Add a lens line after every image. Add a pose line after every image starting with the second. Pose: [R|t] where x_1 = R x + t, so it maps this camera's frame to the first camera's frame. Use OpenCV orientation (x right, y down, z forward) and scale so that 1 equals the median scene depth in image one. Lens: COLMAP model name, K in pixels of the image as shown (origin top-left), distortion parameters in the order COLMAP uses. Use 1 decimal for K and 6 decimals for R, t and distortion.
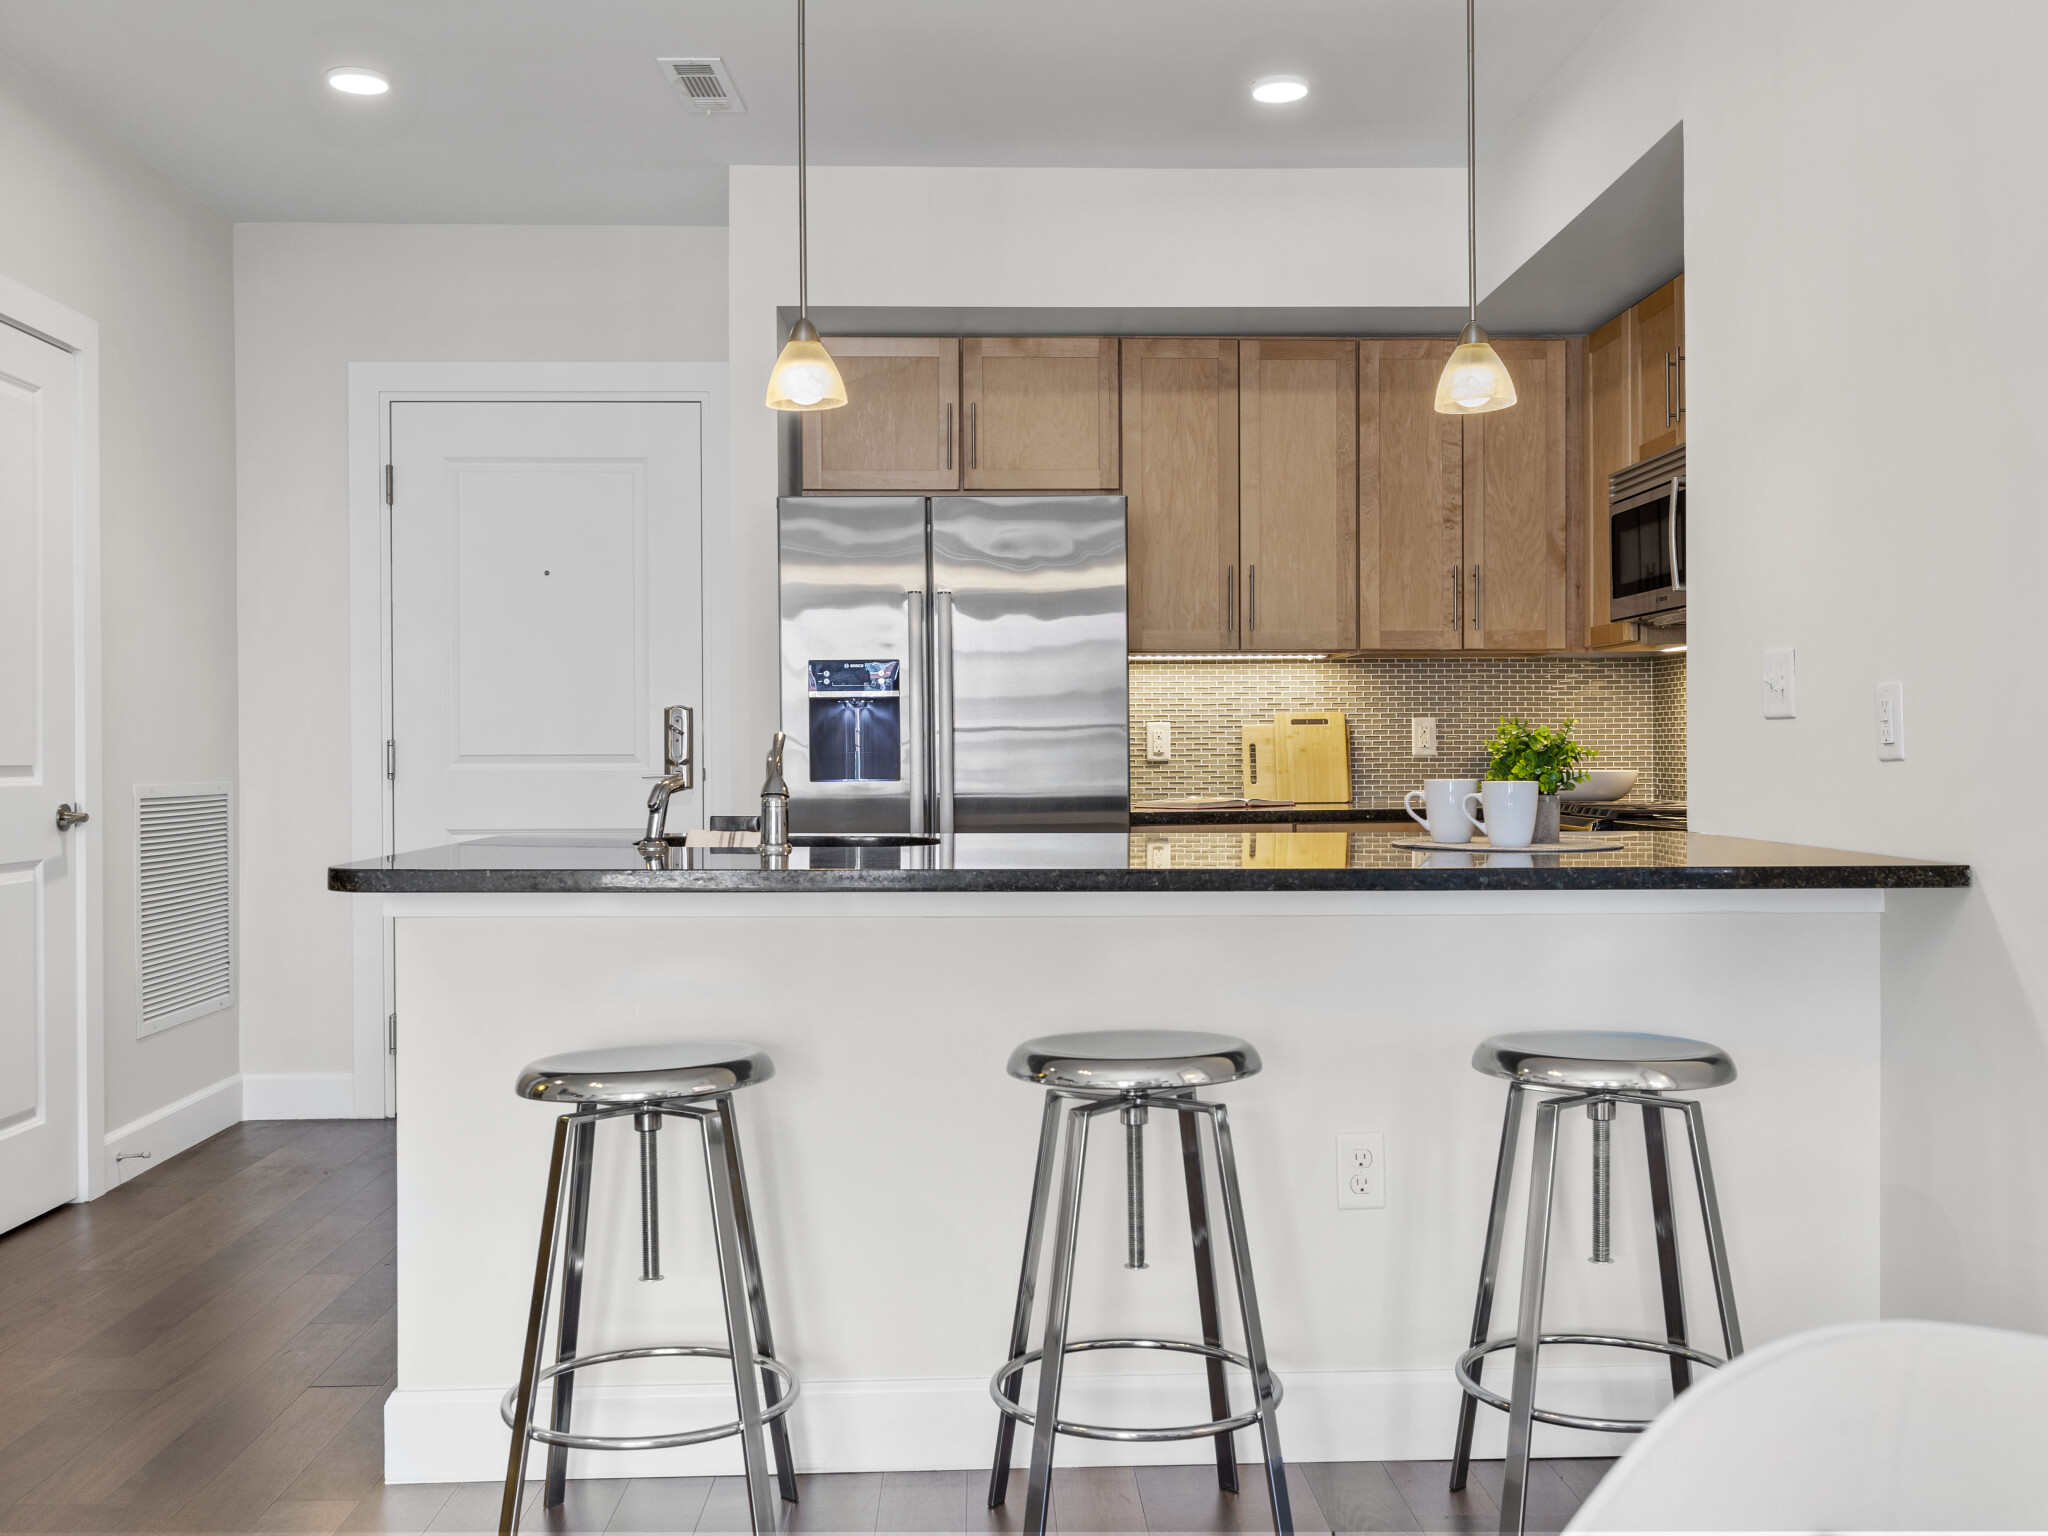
lens RADIAL K [[1879.0, 0, 1020.7], [0, 1879.0, 764.9], [0, 0, 1]] dist [-0.009435, 0.000000]
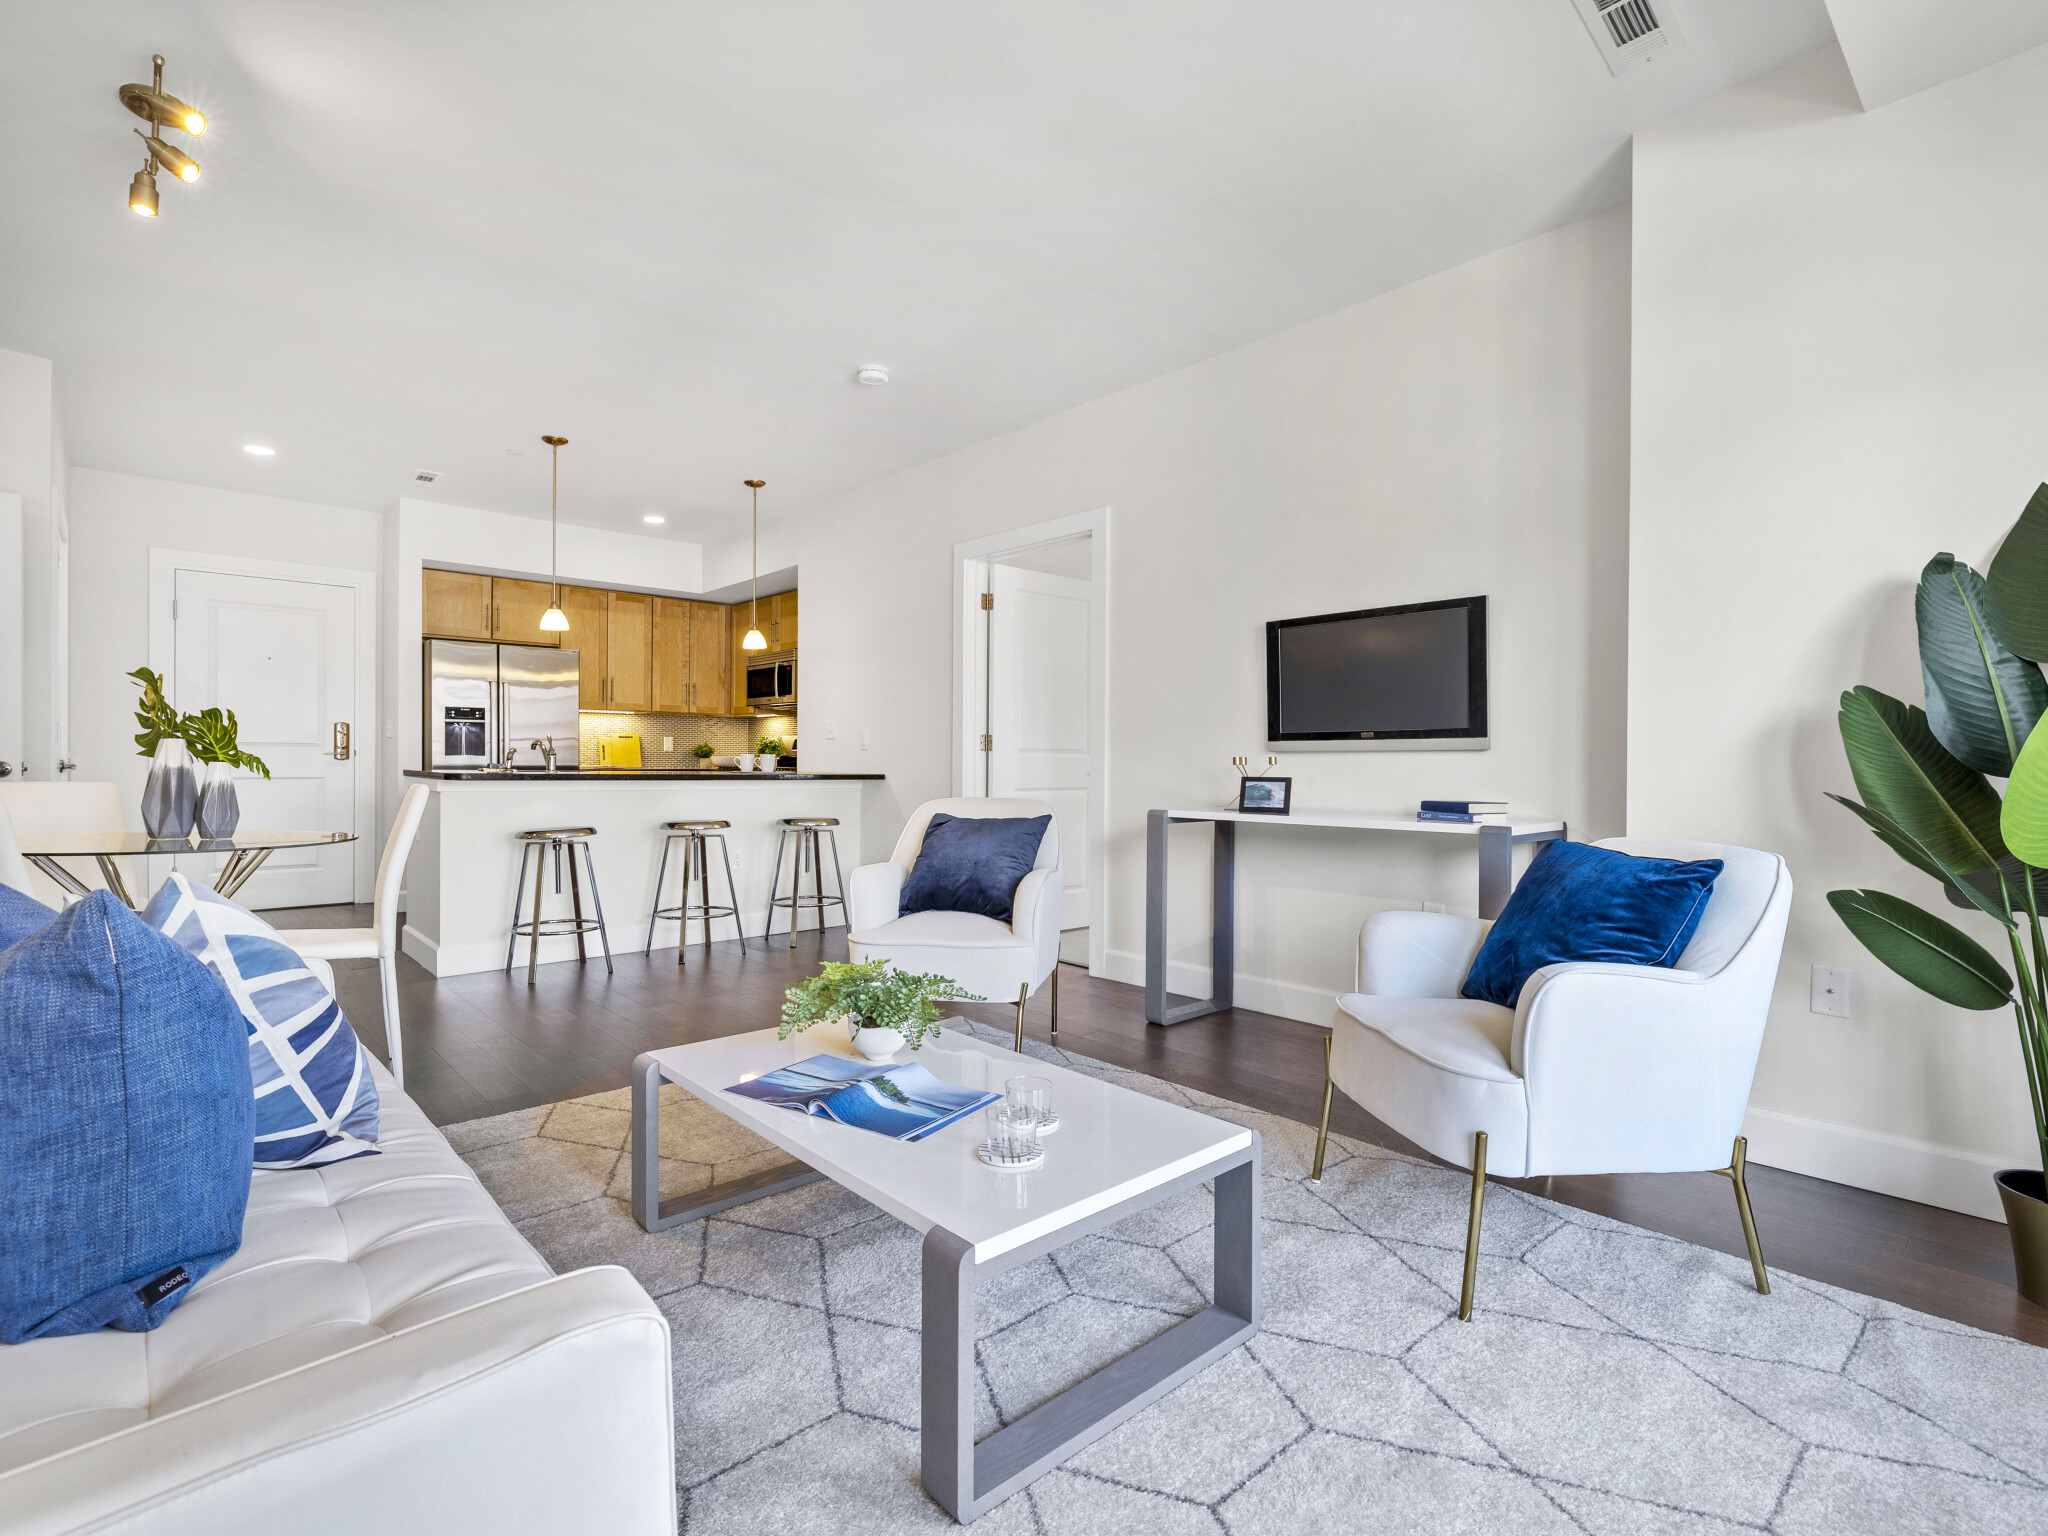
lens RADIAL K [[967.6, 0, 1022.0], [0, 967.6, 761.2], [0, 0, 1]] dist [-0.004158, -0.000927]
pose [[0.757063, 0.010752, 0.653254, -0.343457], [-0.008140, 0.999942, -0.007025, 0.017680], [-0.653292, 0.000000, 0.757106, -0.429718]]
